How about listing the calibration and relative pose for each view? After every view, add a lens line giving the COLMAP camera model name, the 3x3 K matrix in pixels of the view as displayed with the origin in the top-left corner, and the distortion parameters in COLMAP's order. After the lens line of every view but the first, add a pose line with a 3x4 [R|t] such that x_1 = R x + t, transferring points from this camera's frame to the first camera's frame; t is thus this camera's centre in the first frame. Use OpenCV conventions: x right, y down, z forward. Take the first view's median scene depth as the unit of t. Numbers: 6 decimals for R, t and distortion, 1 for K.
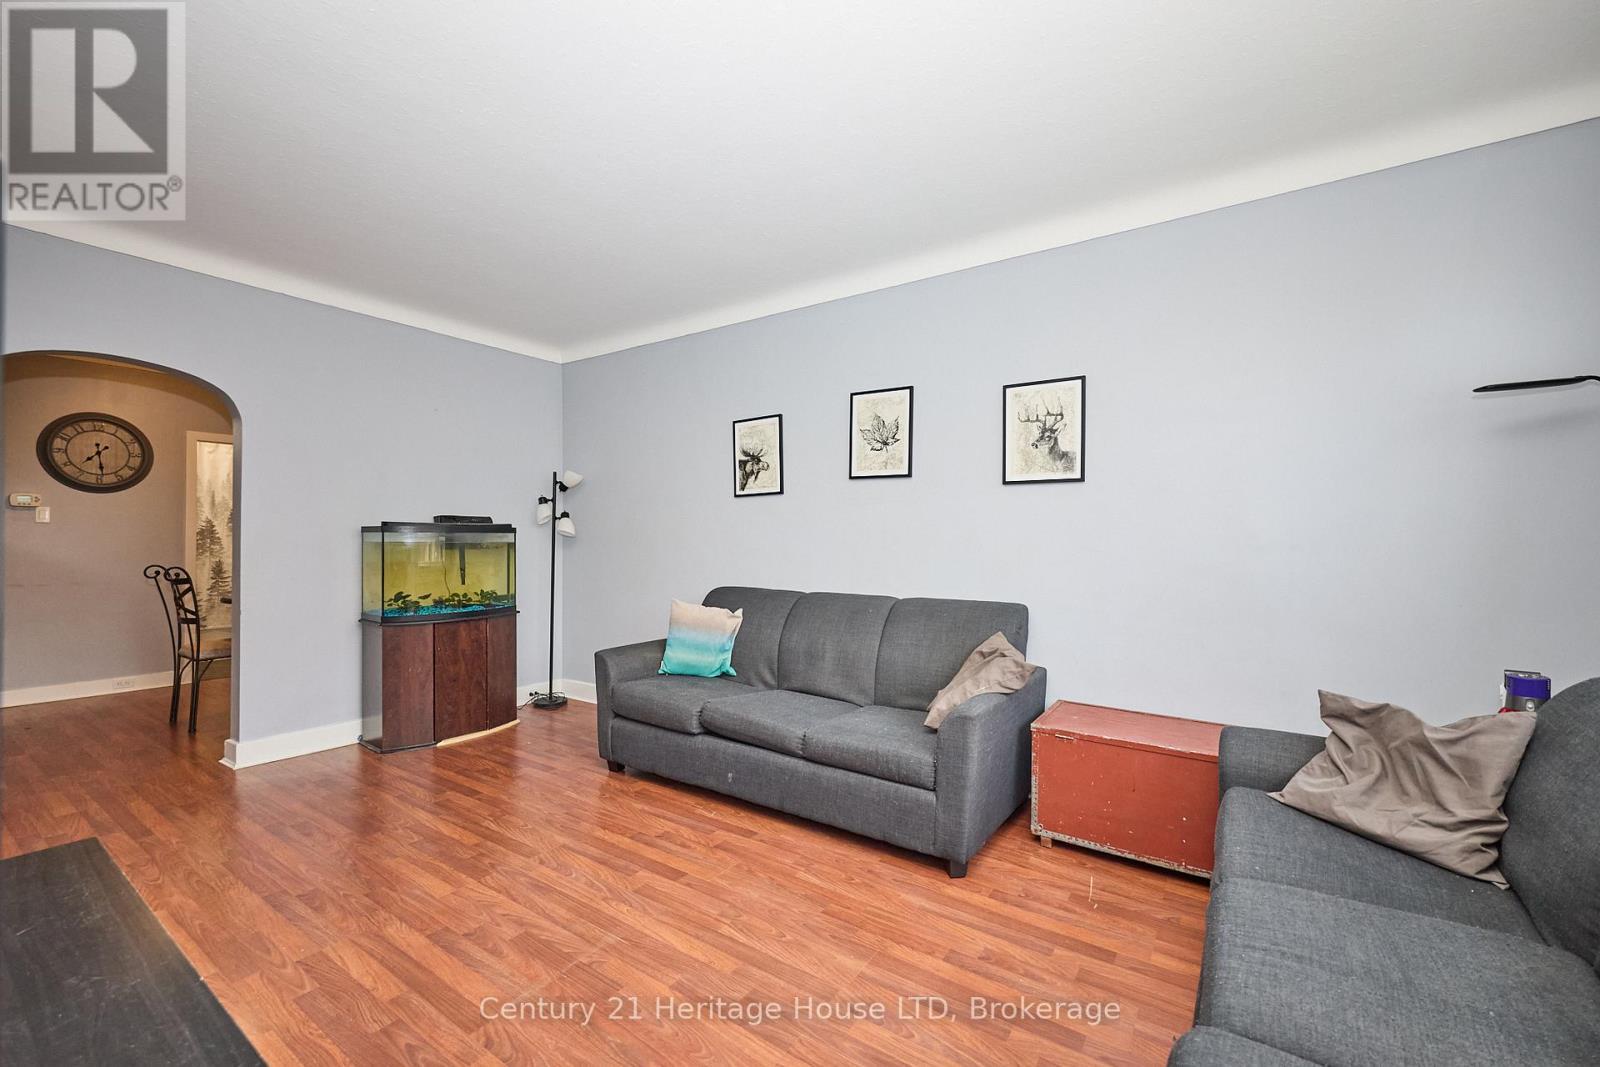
lens RADIAL K [[662.1, 0, 806.0], [0, 662.1, 539.6], [0, 0, 1]] dist [0.004393, 0.000437]
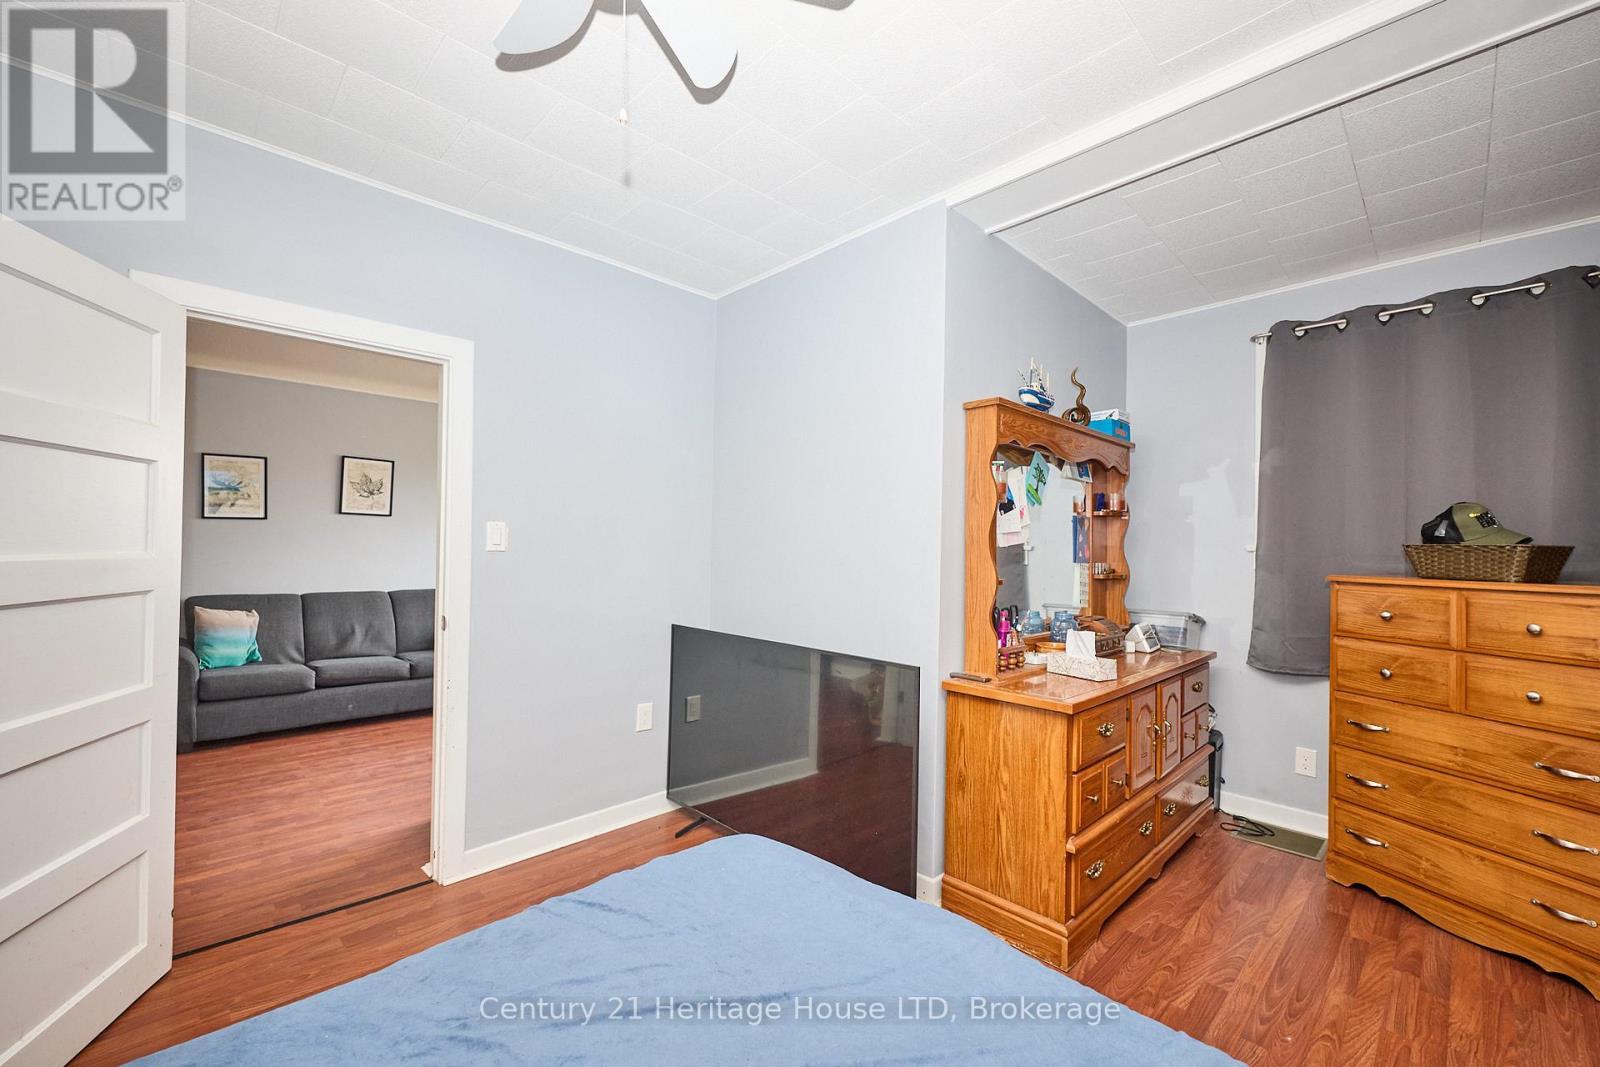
lens RADIAL K [[662.1, 0, 795.3], [0, 662.1, 539.2], [0, 0, 1]] dist [0.004393, 0.000437]
pose [[0.216894, 0.011504, 0.976127, -1.178678], [-0.013208, 0.999874, -0.008849, -0.036353], [-0.976106, -0.010973, 0.217019, -0.311733]]
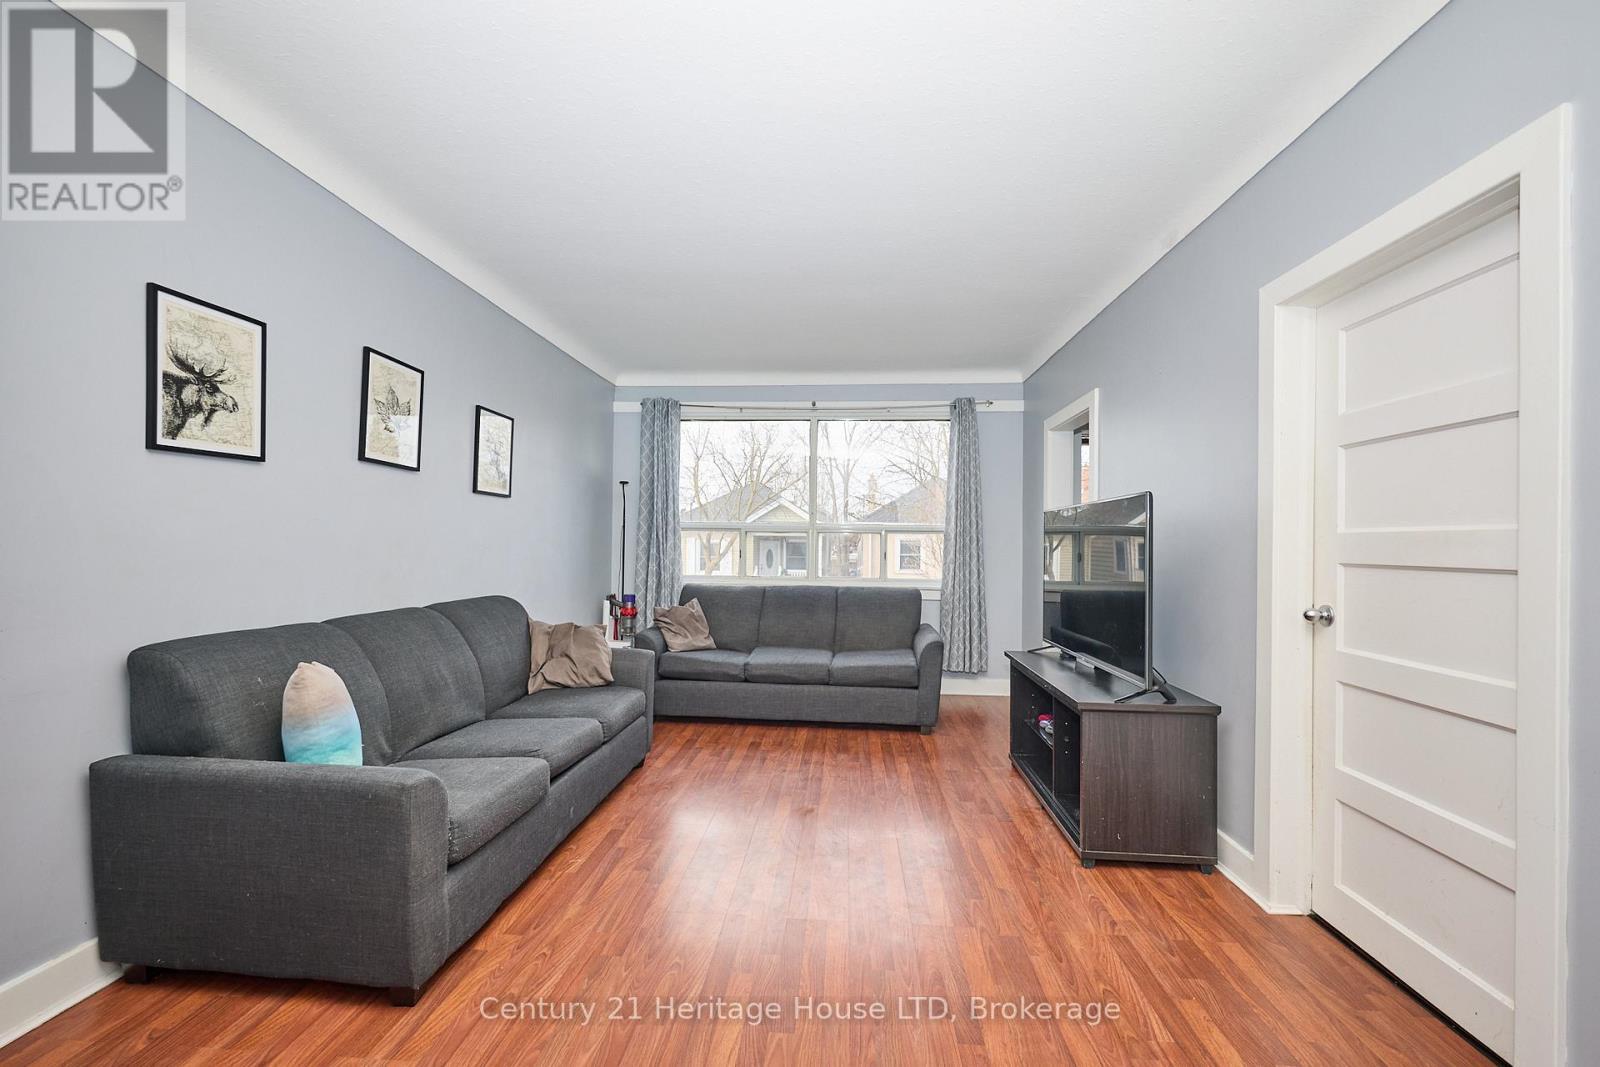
lens RADIAL K [[662.1, 0, 792.8], [0, 662.1, 537.8], [0, 0, 1]] dist [0.004393, 0.000437]
pose [[-0.494673, -0.000001, 0.869079, -0.844455], [-0.011210, 0.999917, -0.006380, -0.004708], [-0.869007, -0.012899, -0.494632, 0.971708]]
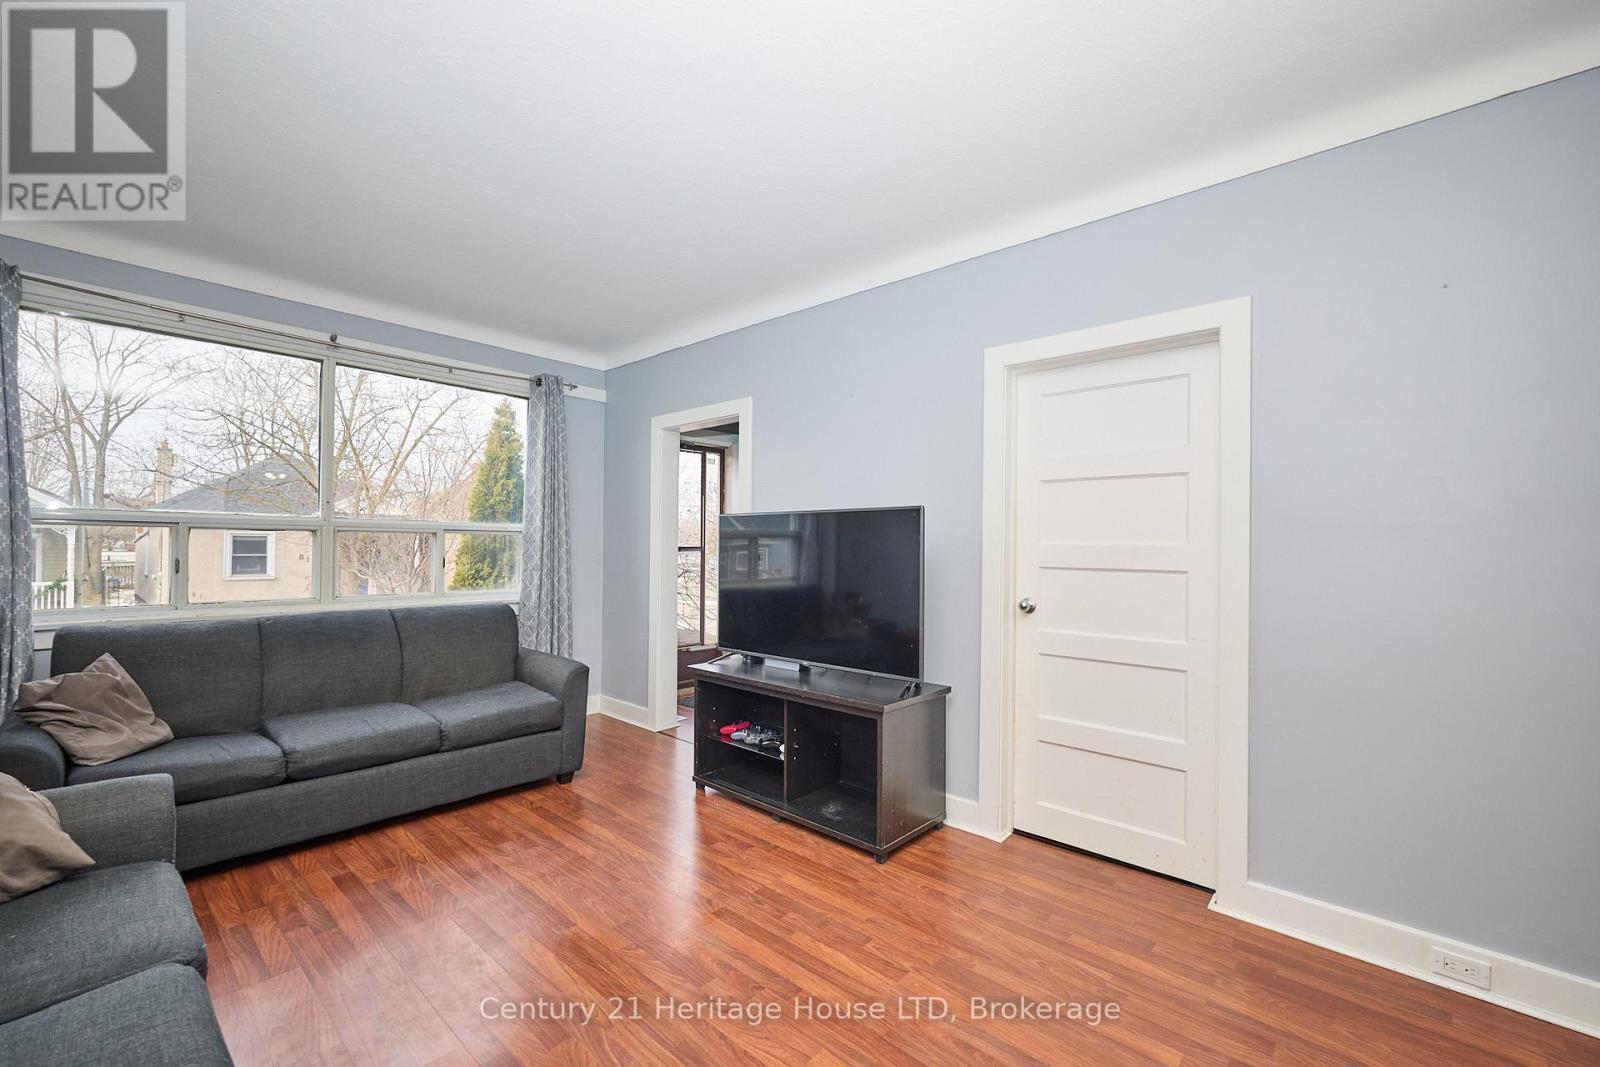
lens RADIAL K [[662.1, 0, 805.9], [0, 662.1, 539.5], [0, 0, 1]] dist [0.004393, 0.000437]
pose [[-0.990913, -0.010616, 0.134085, -0.393654], [-0.011856, 0.999894, -0.008450, -0.014003], [-0.133981, -0.009963, -0.990934, 1.091385]]
